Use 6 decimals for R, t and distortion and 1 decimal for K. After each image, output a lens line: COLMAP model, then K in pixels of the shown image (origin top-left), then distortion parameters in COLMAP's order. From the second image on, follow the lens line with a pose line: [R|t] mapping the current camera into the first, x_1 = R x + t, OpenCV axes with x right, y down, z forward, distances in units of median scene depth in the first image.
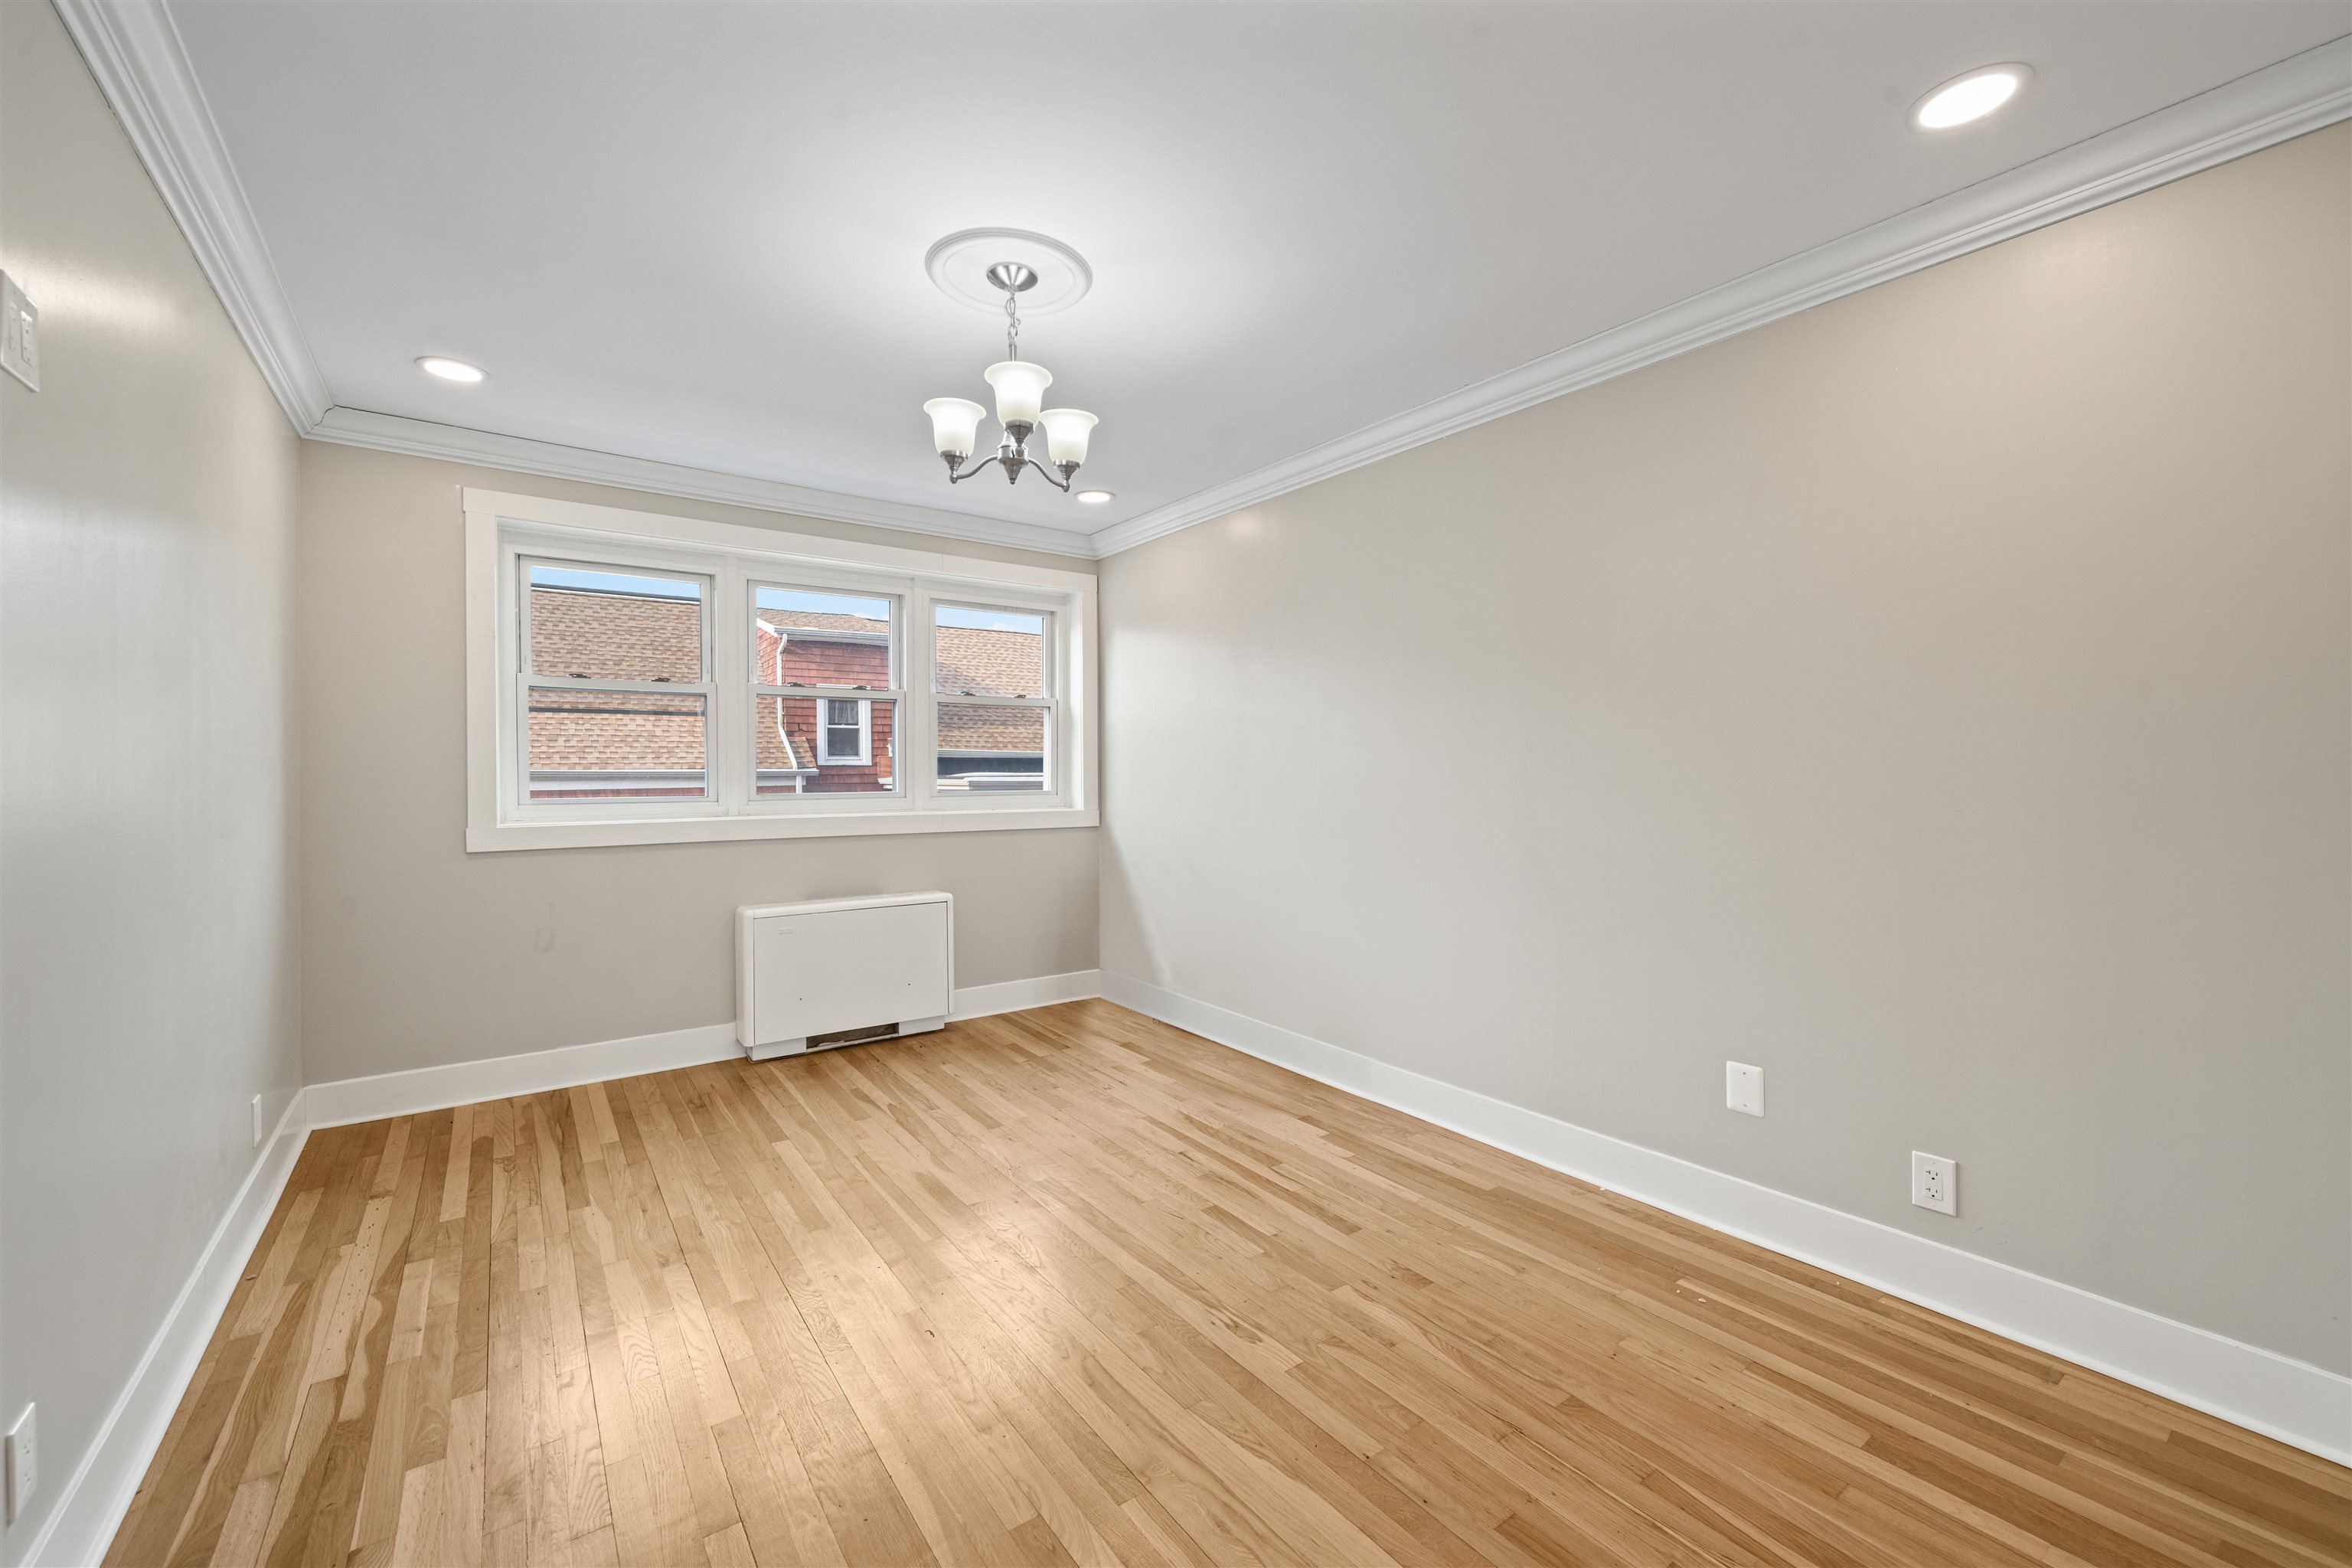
lens RADIAL K [[944.1, 0, 1180.6], [0, 944.1, 766.9], [0, 0, 1]] dist [-0.000619, -0.000302]
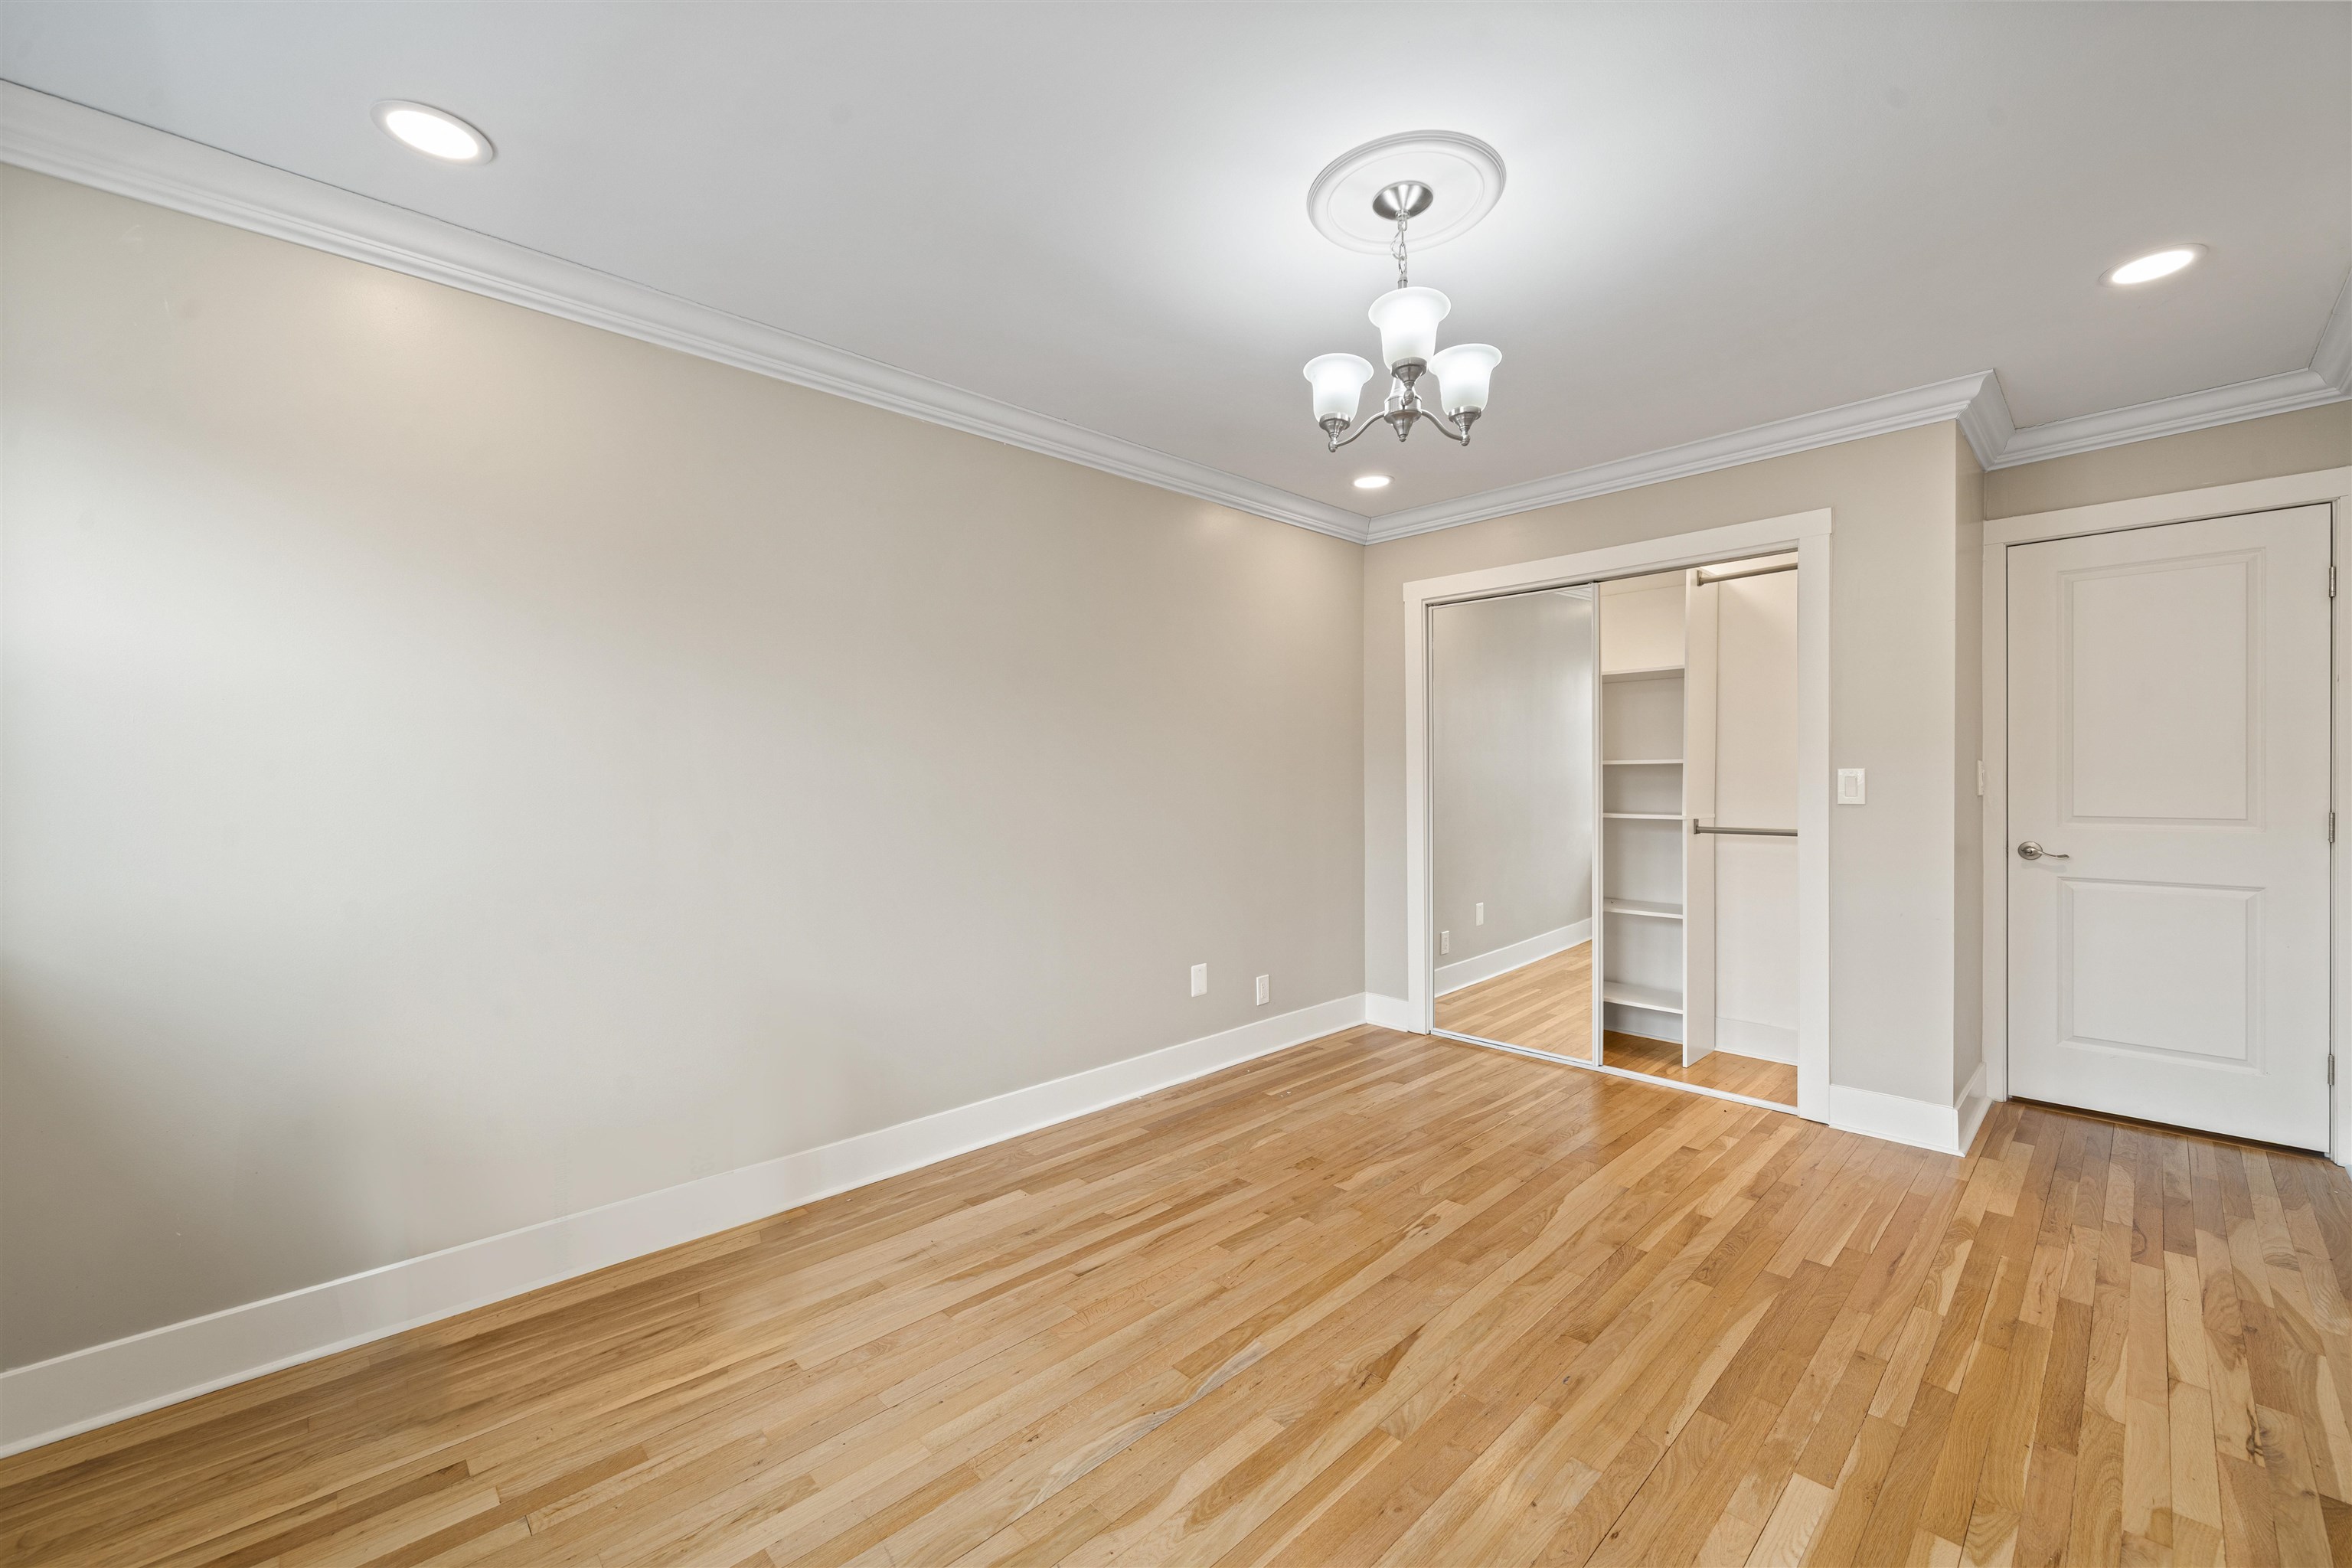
lens RADIAL K [[929.7, 0, 1171.7], [0, 929.7, 772.8], [0, 0, 1]] dist [-0.000464, 0.000125]
pose [[-0.132790, 0.007398, 0.991117, -0.909131], [0.004949, 0.999965, -0.006801, 0.005804], [-0.991132, 0.004002, -0.132822, 1.217857]]
